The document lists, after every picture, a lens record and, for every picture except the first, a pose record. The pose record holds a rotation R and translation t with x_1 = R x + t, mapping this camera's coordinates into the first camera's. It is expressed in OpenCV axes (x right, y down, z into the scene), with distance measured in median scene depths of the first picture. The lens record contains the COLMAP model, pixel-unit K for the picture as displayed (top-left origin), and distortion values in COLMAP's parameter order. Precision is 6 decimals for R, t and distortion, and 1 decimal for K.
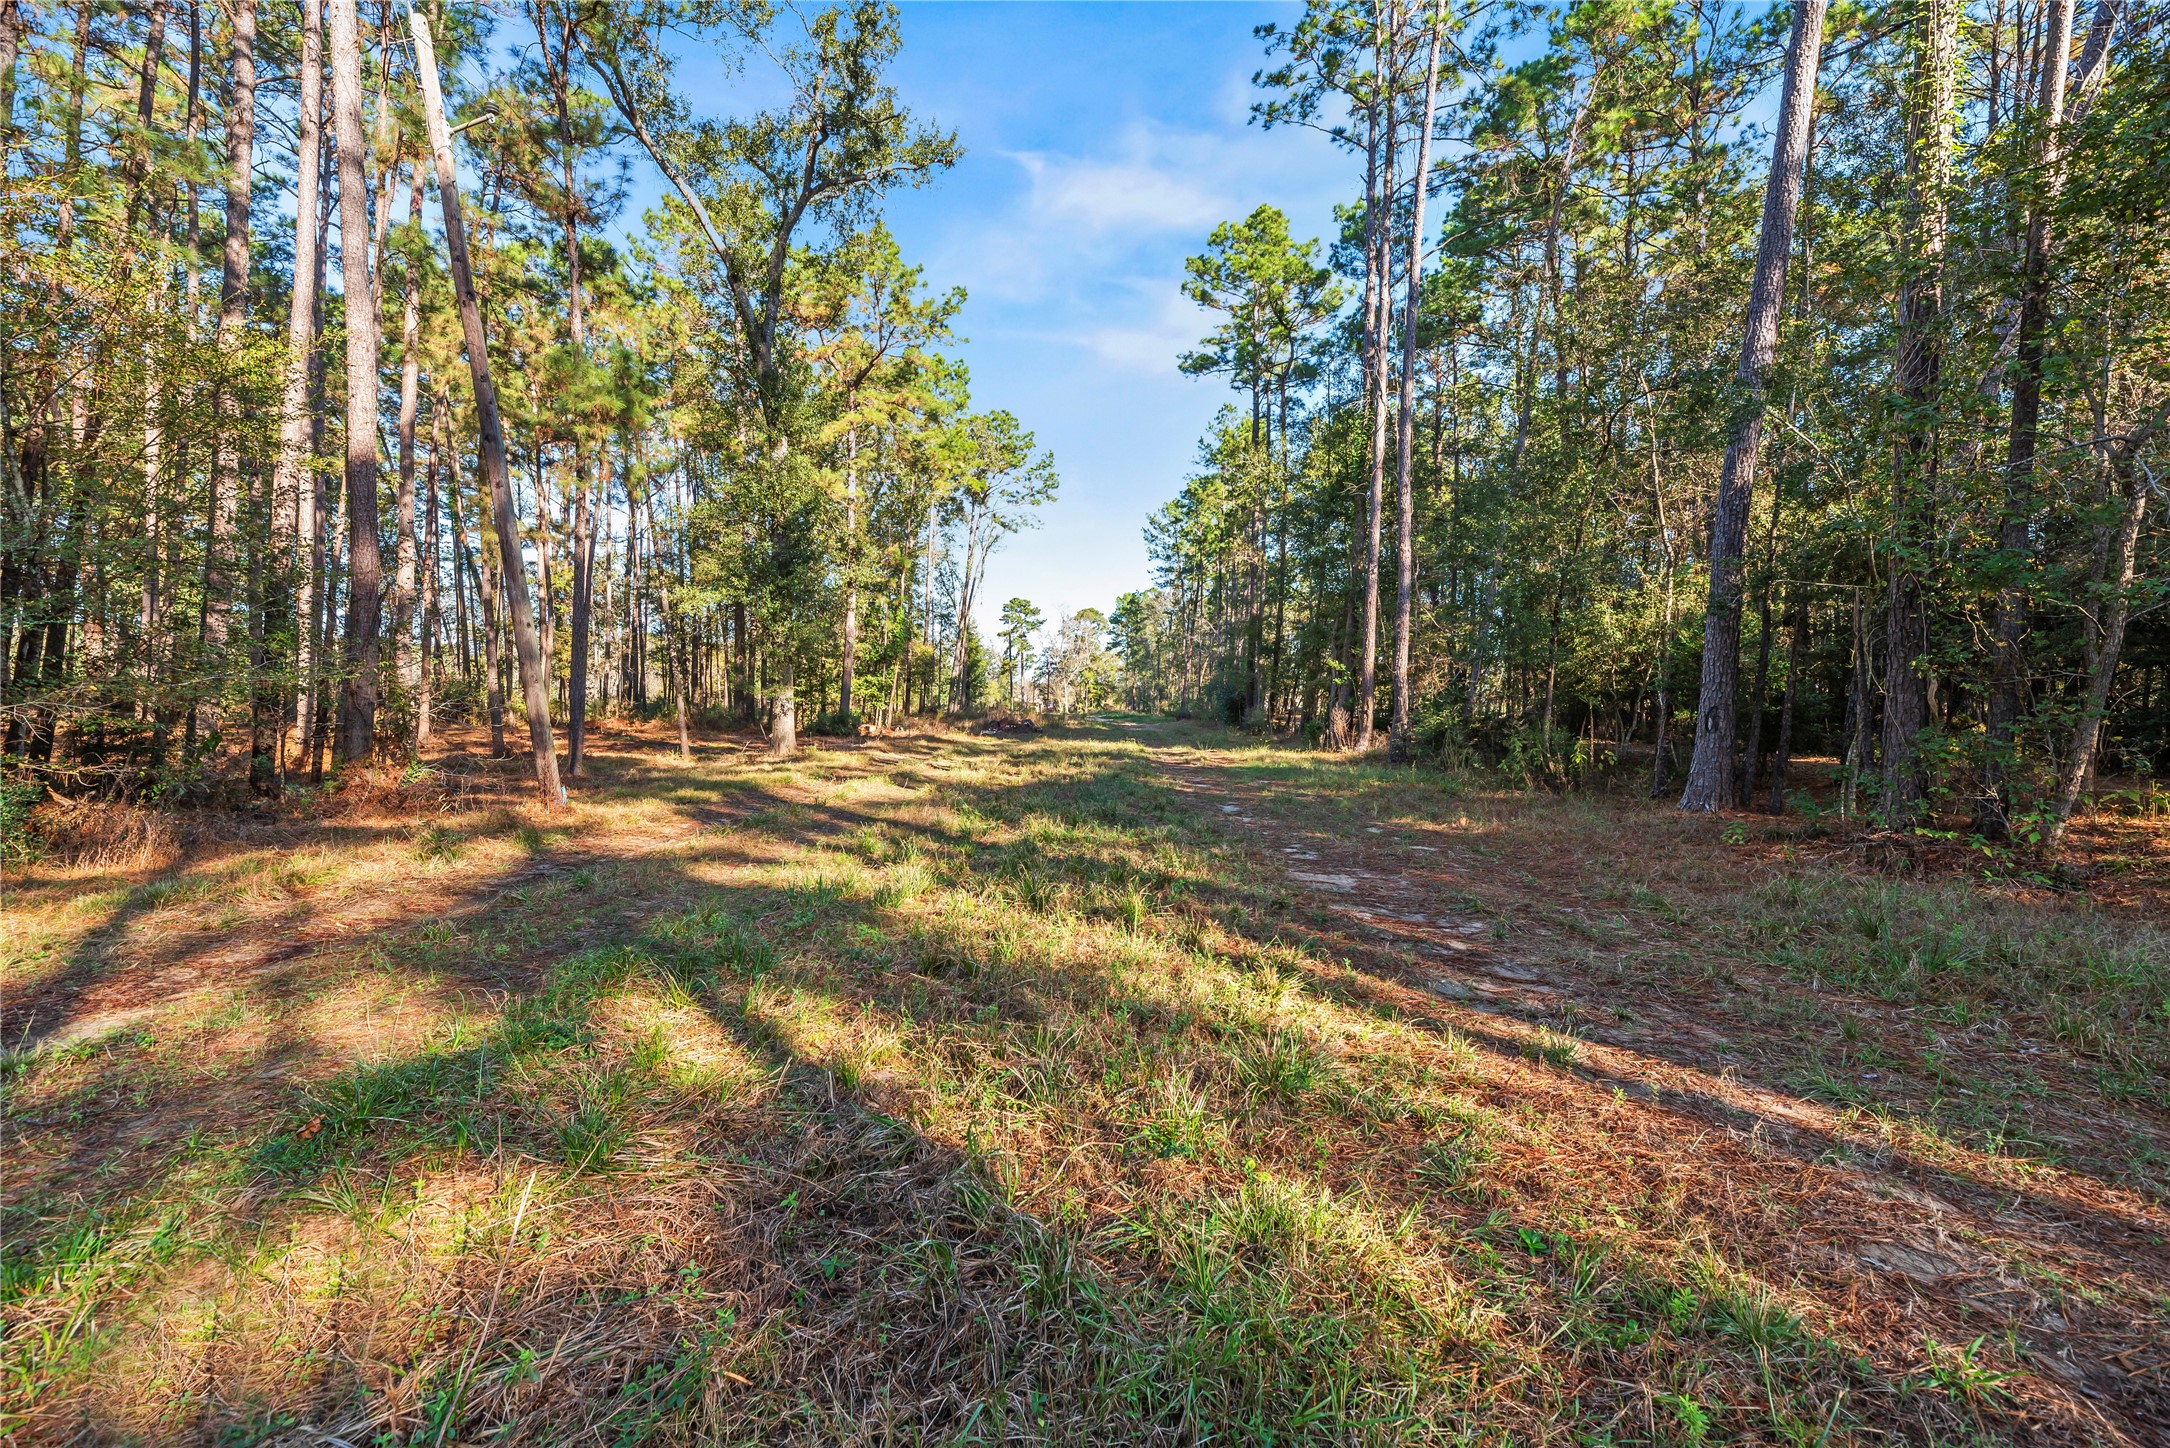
lens RADIAL K [[875.3, 0, 1086.2], [0, 875.3, 718.7], [0, 0, 1]] dist [0.000055, 0.000526]
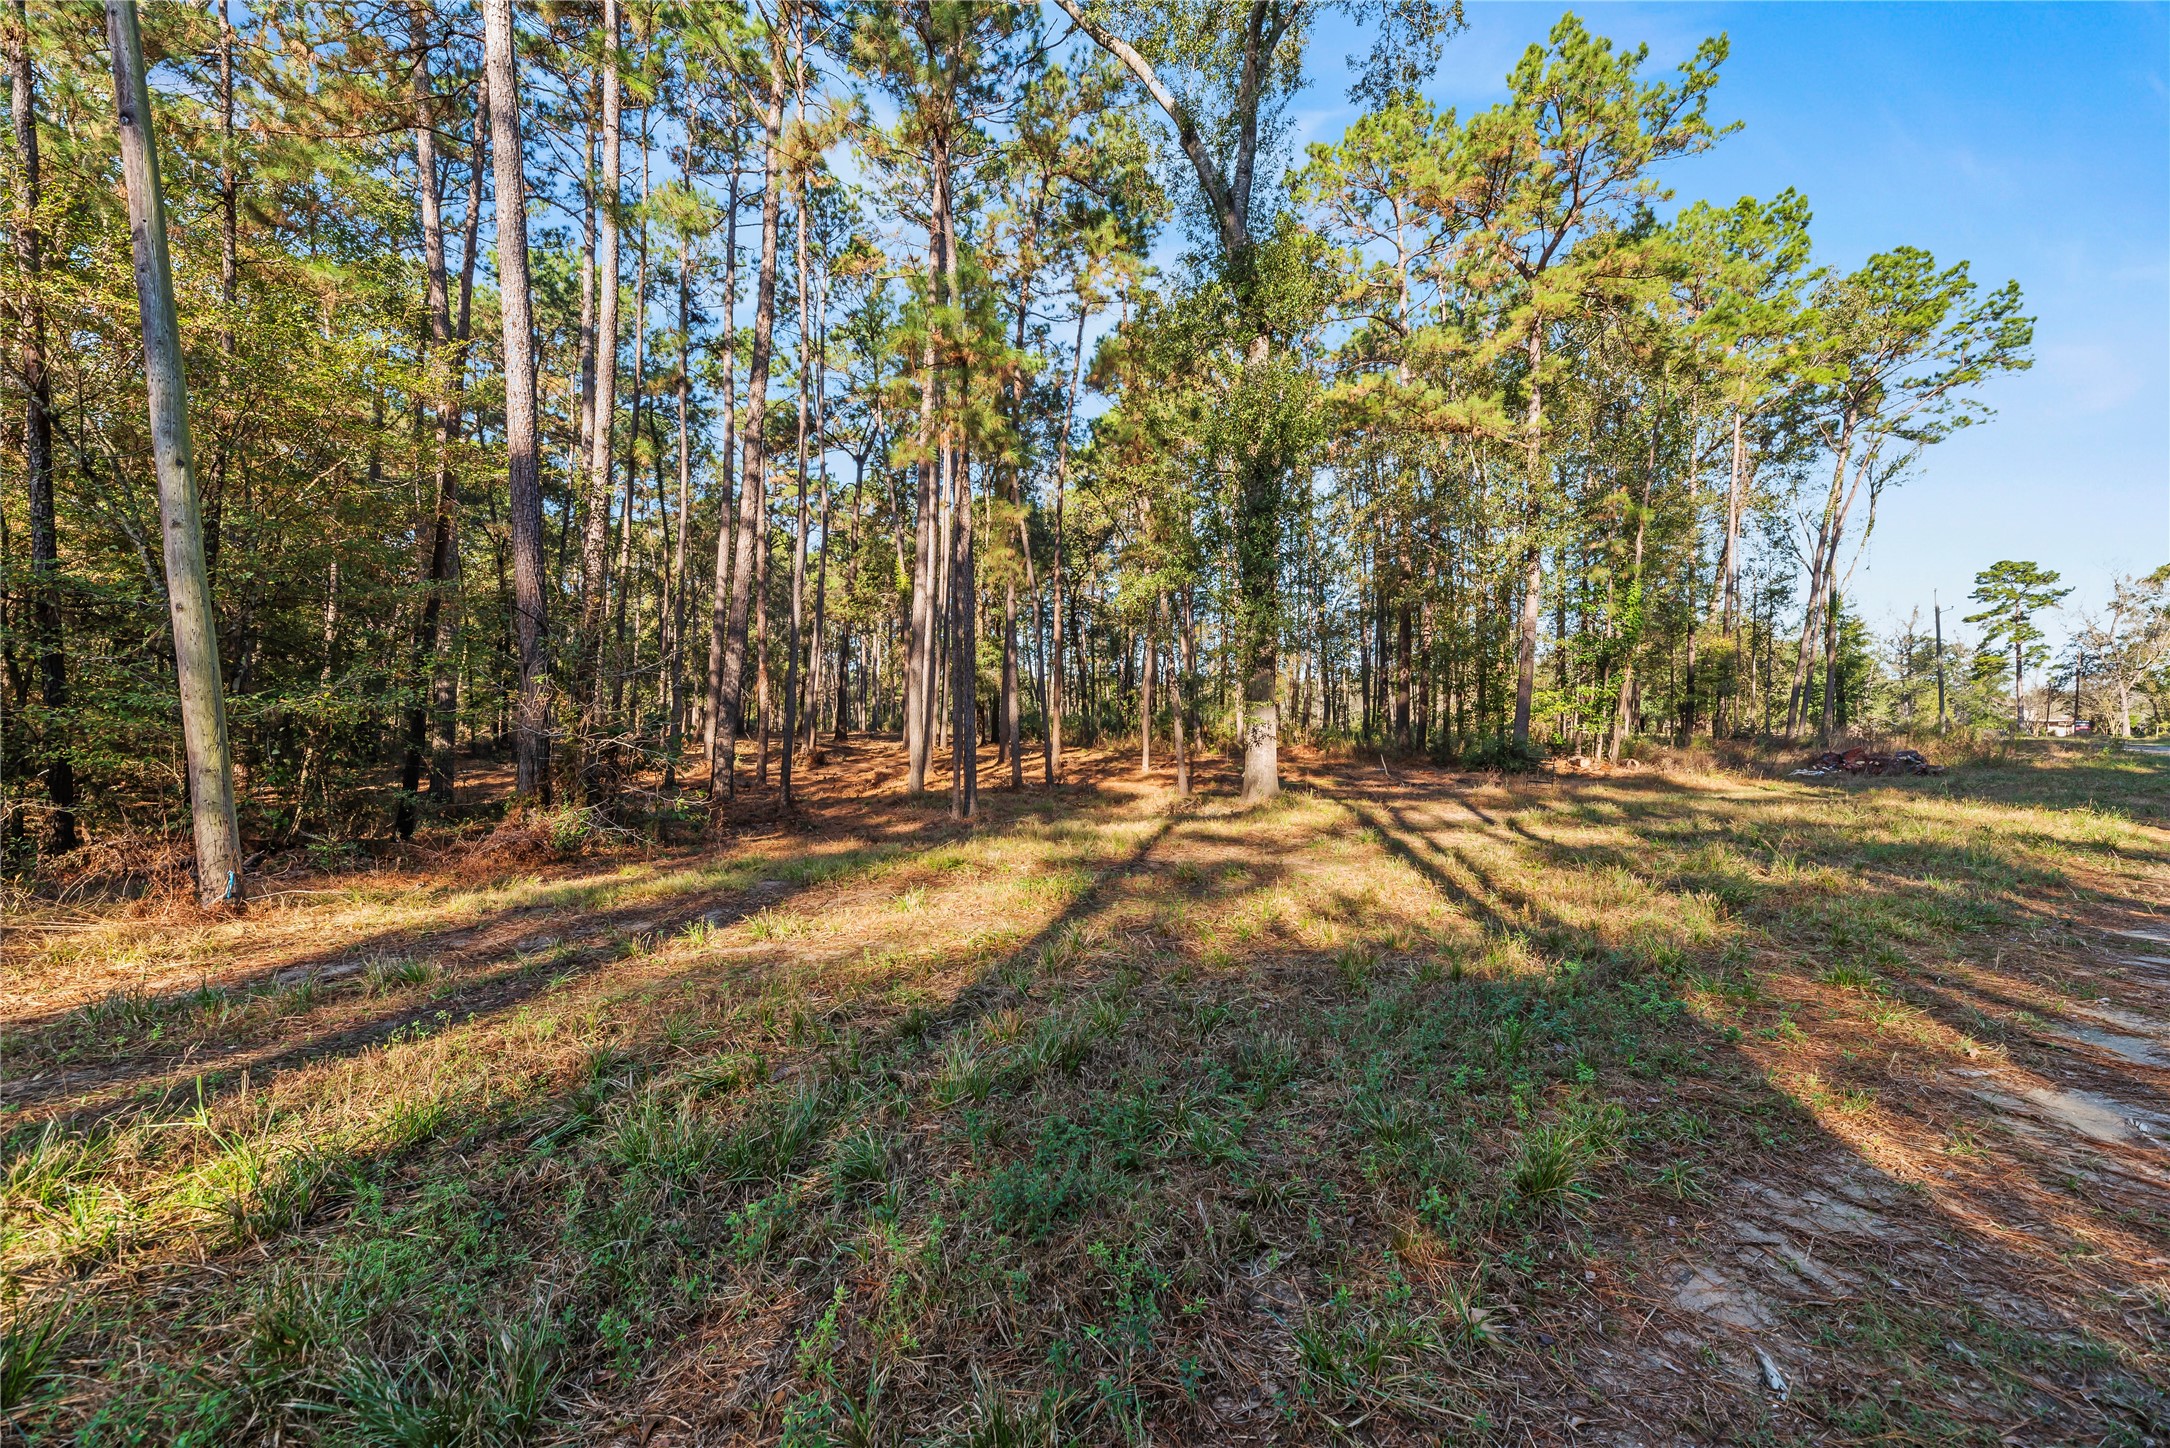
lens RADIAL K [[875.3, 0, 1082.9], [0, 875.3, 729.8], [0, 0, 1]] dist [0.000055, 0.000526]
pose [[0.611119, -0.008896, -0.791489, 0.036635], [-0.004185, 0.999887, -0.014470, -0.001673], [0.791528, 0.012155, 0.611012, 0.159735]]
